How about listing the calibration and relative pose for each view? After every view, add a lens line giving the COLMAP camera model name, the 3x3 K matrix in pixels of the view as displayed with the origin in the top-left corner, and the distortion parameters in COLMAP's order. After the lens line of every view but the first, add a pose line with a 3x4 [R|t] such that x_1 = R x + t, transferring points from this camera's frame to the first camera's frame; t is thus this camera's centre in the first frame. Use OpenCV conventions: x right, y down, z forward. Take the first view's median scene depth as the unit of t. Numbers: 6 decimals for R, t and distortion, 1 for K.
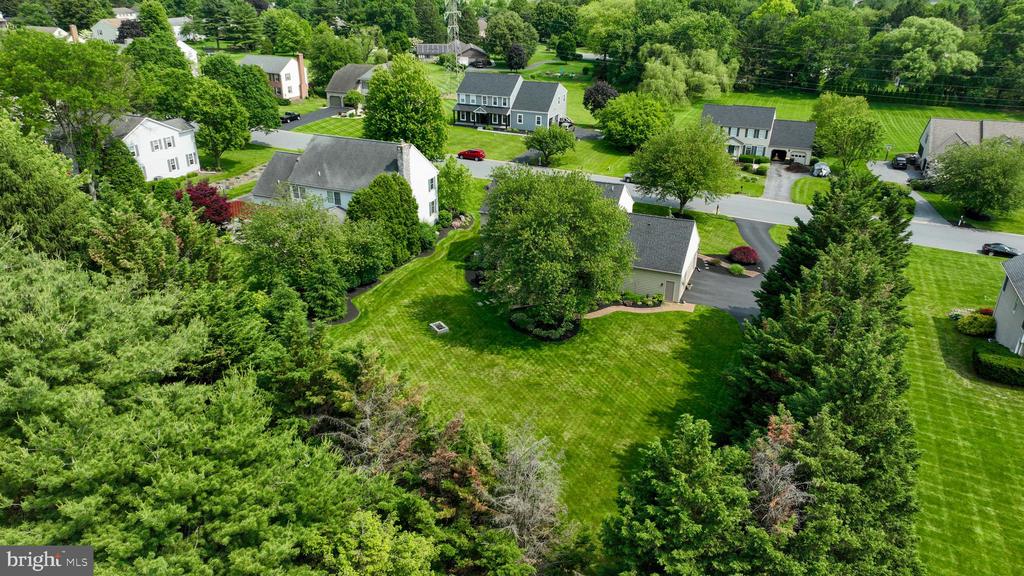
lens RADIAL K [[720.4, 0, 511.8], [0, 720.4, 288.3], [0, 0, 1]] dist [0.000901, 0.013526]
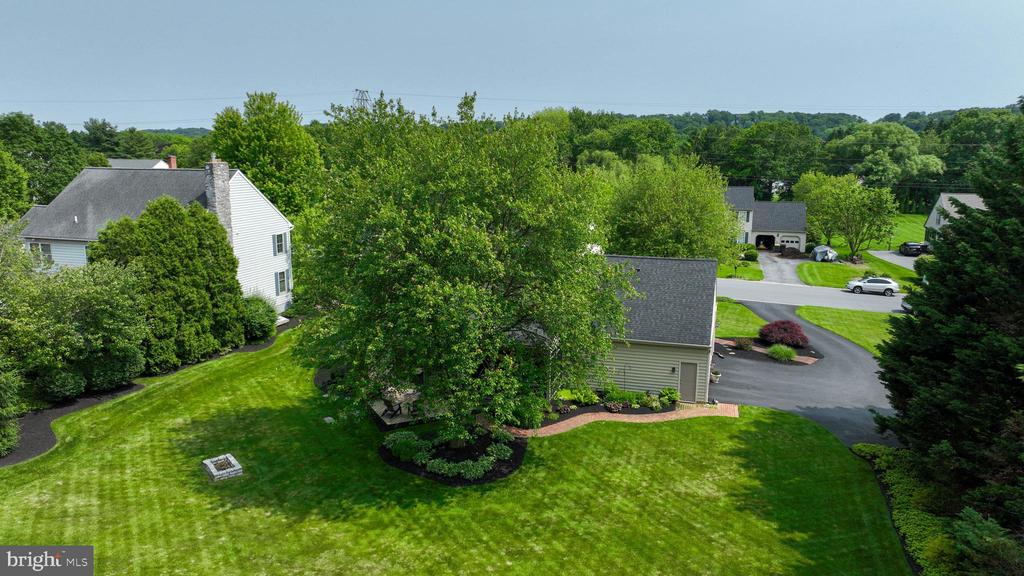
lens RADIAL K [[720.4, 0, 513.6], [0, 720.4, 286.0], [0, 0, 1]] dist [0.000901, 0.013526]
pose [[0.995818, -0.023478, 0.088295, 0.043168], [0.042827, 0.973619, -0.224125, 0.048966], [-0.080704, 0.226969, 0.970552, 0.471204]]
